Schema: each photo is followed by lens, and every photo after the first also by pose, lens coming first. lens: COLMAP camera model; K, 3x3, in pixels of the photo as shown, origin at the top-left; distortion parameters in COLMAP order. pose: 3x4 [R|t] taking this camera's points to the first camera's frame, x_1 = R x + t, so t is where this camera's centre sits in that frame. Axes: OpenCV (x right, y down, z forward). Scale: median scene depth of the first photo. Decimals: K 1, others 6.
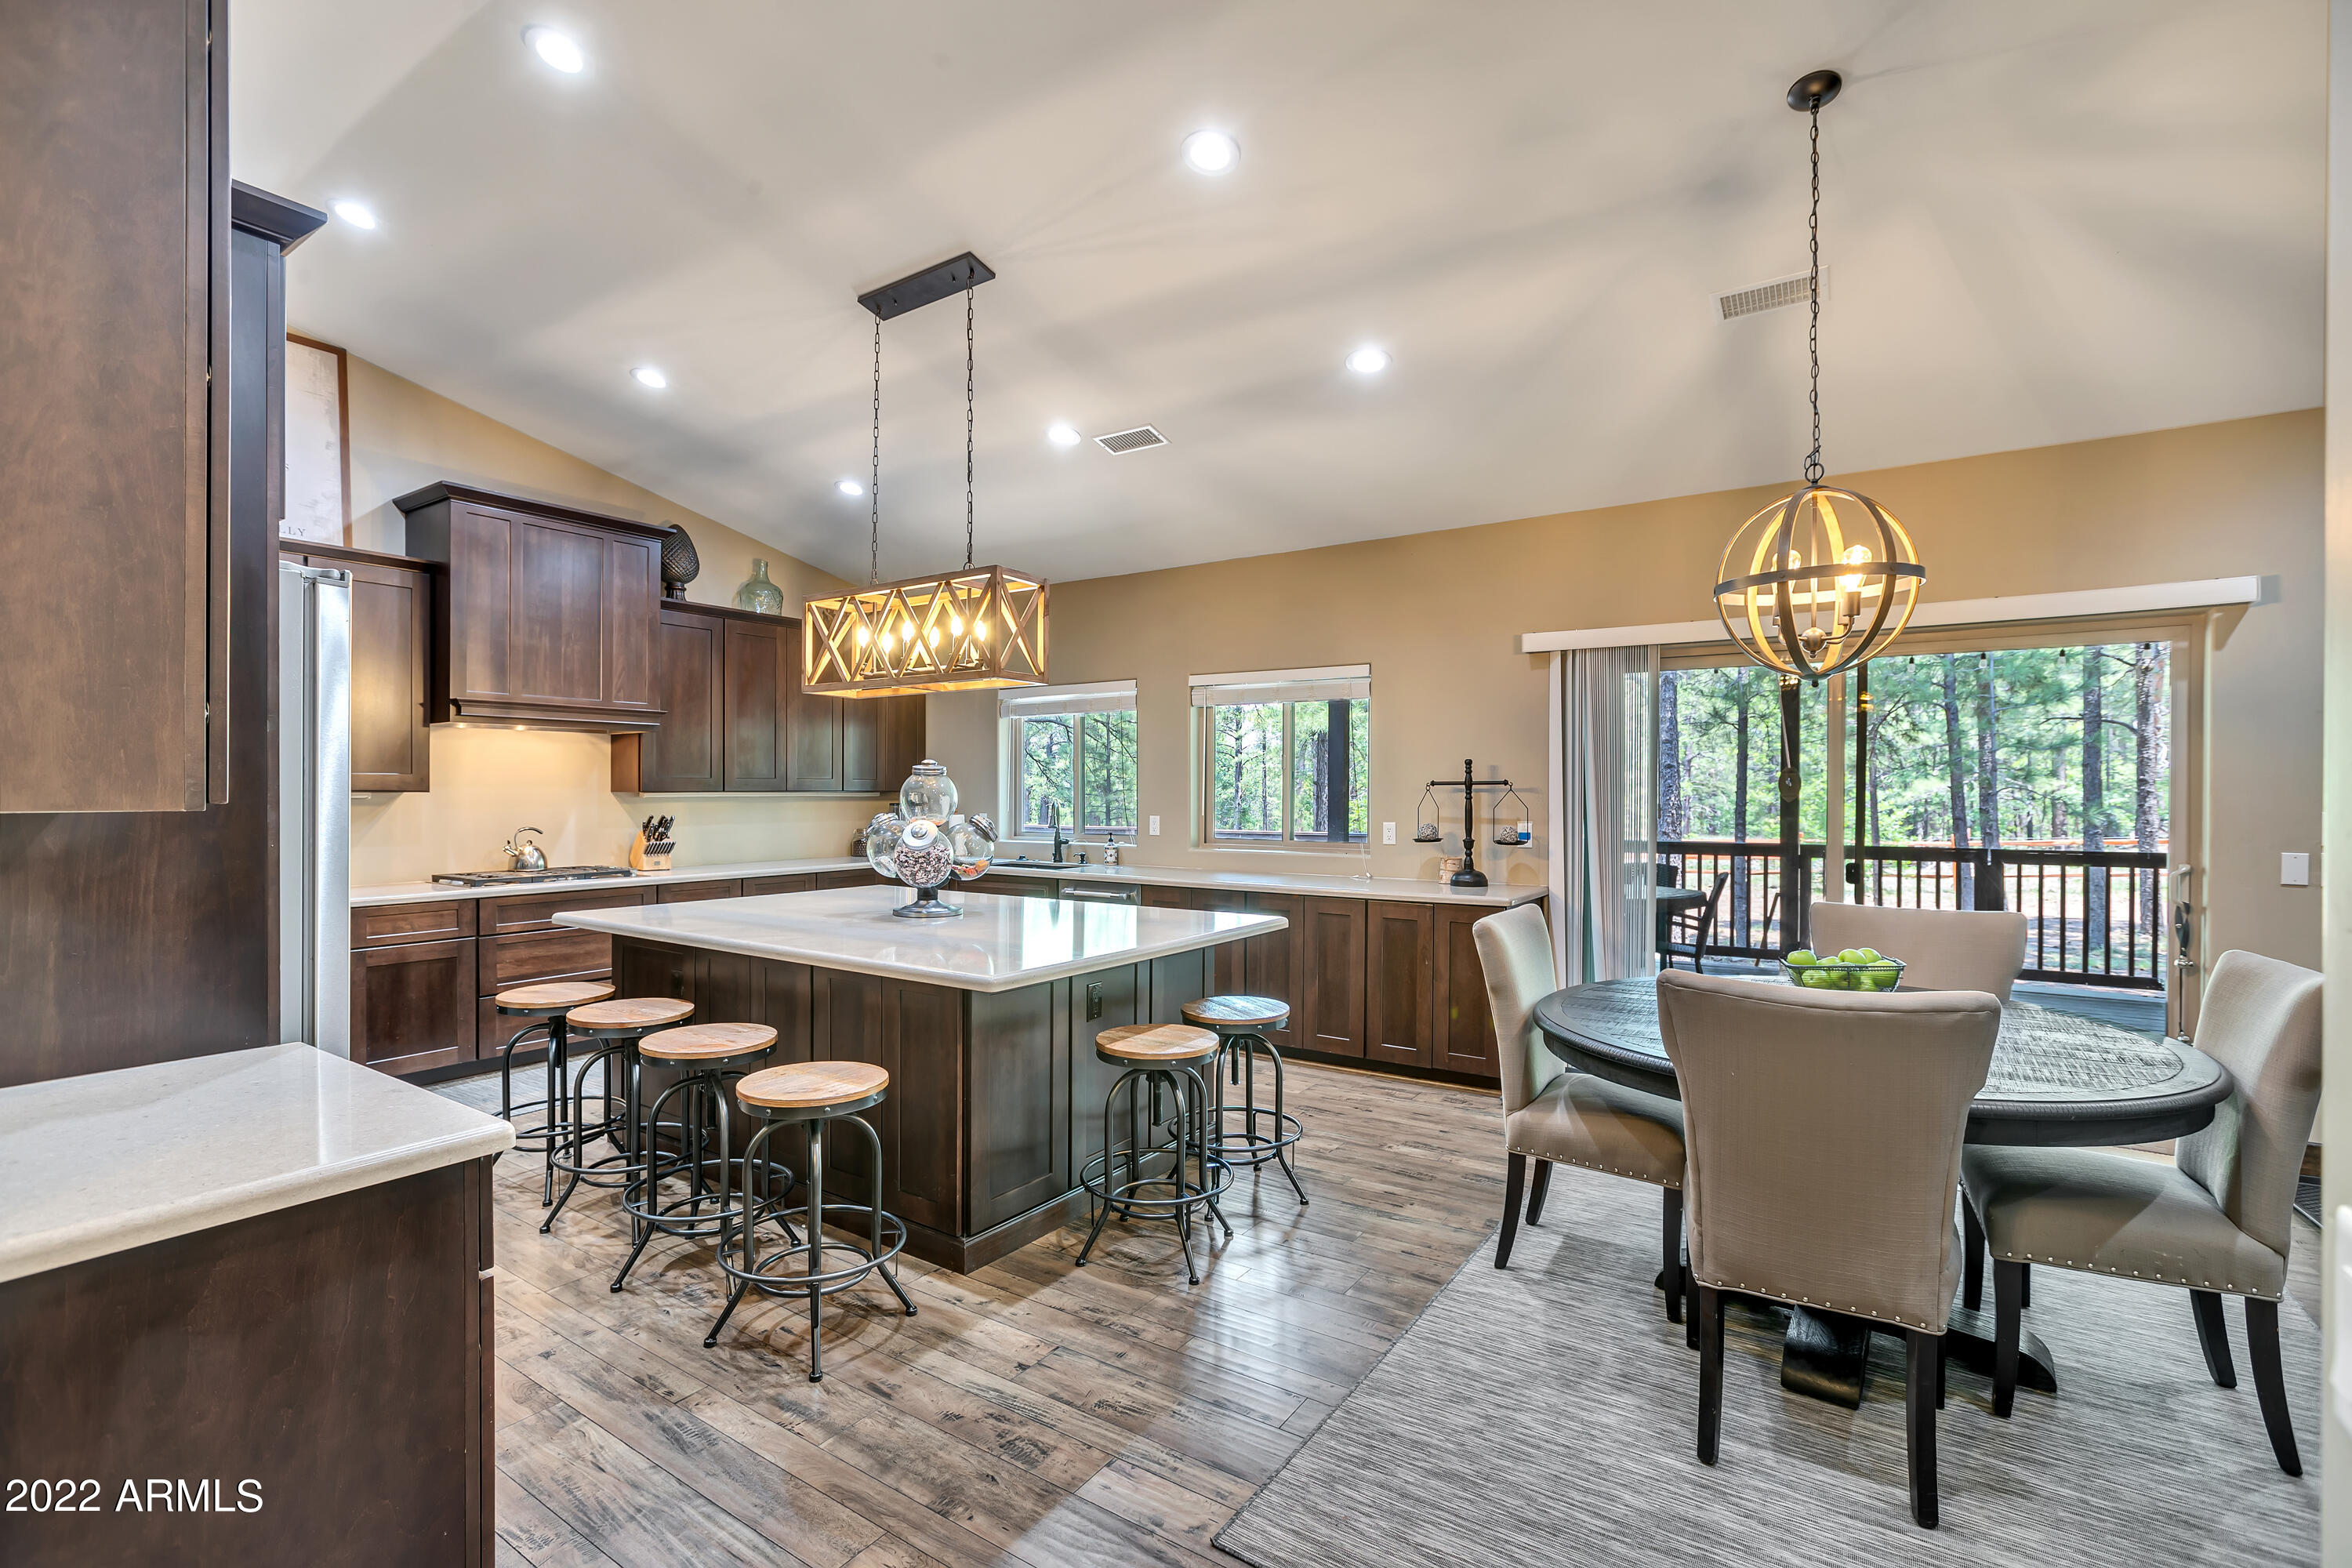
lens RADIAL K [[1080.8, 0, 1179.6], [0, 1080.8, 789.7], [0, 0, 1]] dist [-0.012956, 0.004079]
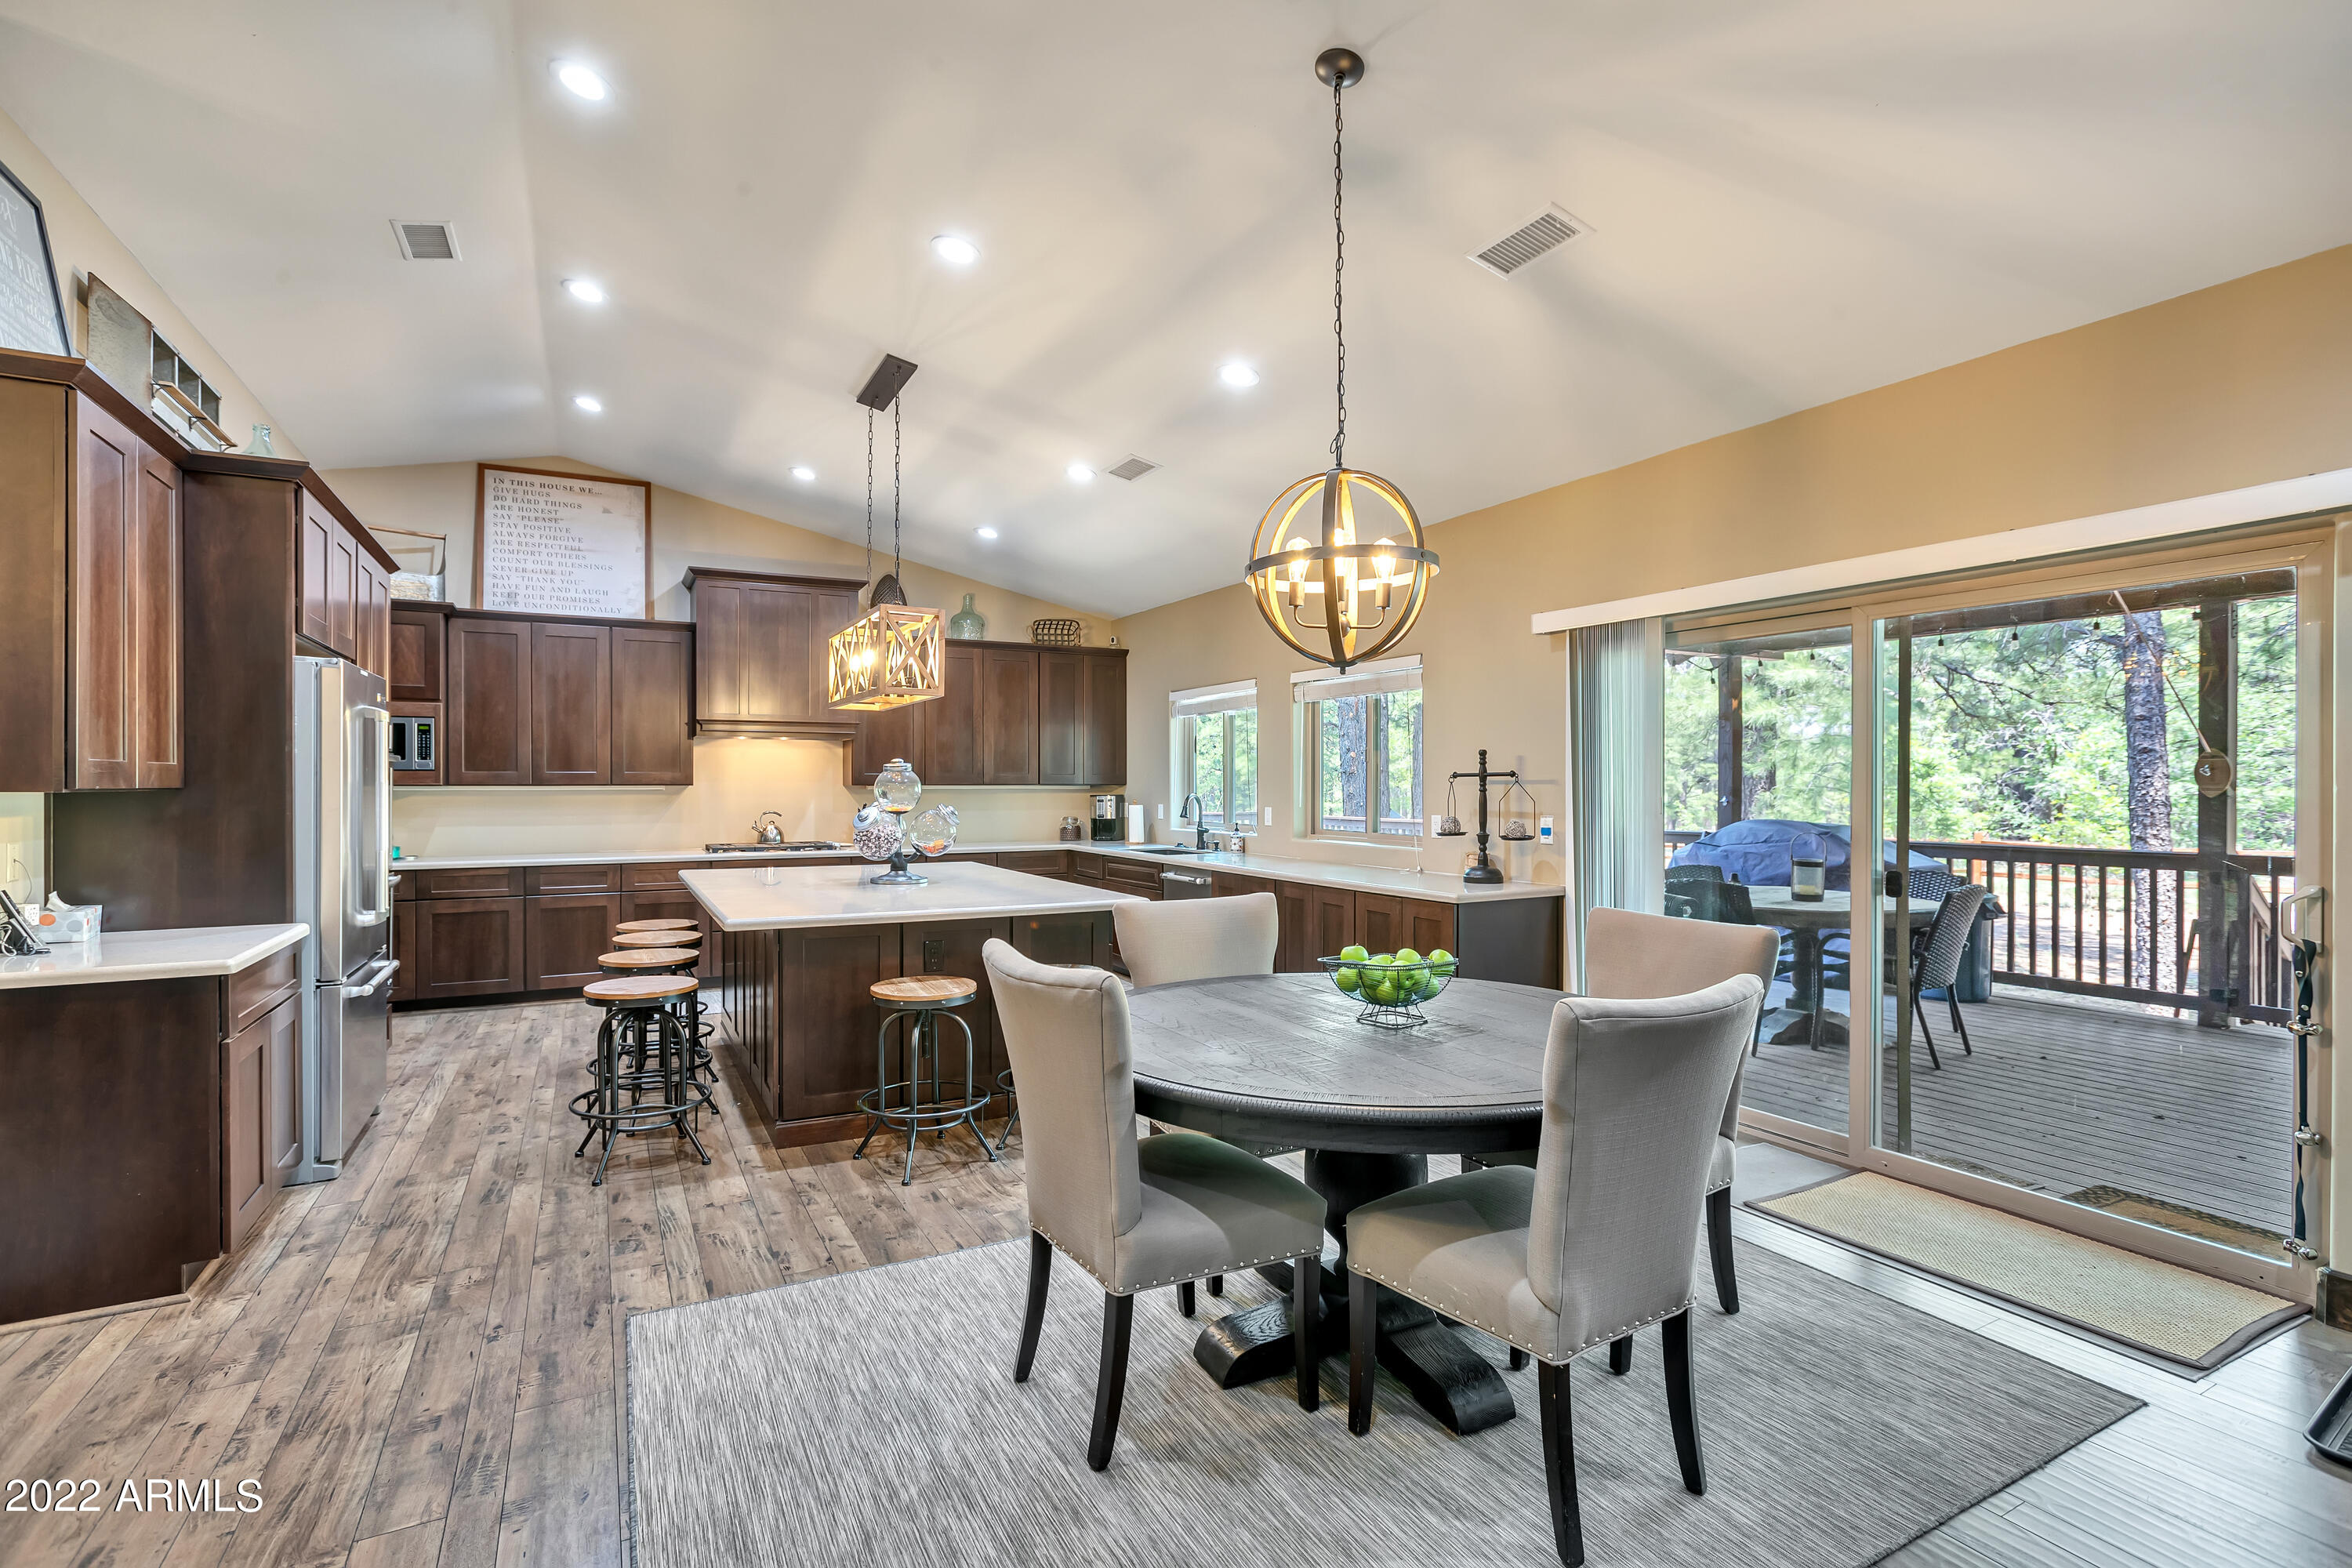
lens RADIAL K [[1080.8, 0, 1179.6], [0, 1080.8, 778.8], [0, 0, 1]] dist [-0.012956, 0.004079]
pose [[0.885359, -0.004141, -0.464890, 0.570258], [0.001905, 0.999984, -0.005279, 0.002710], [0.464904, 0.003789, 0.885353, 0.039007]]
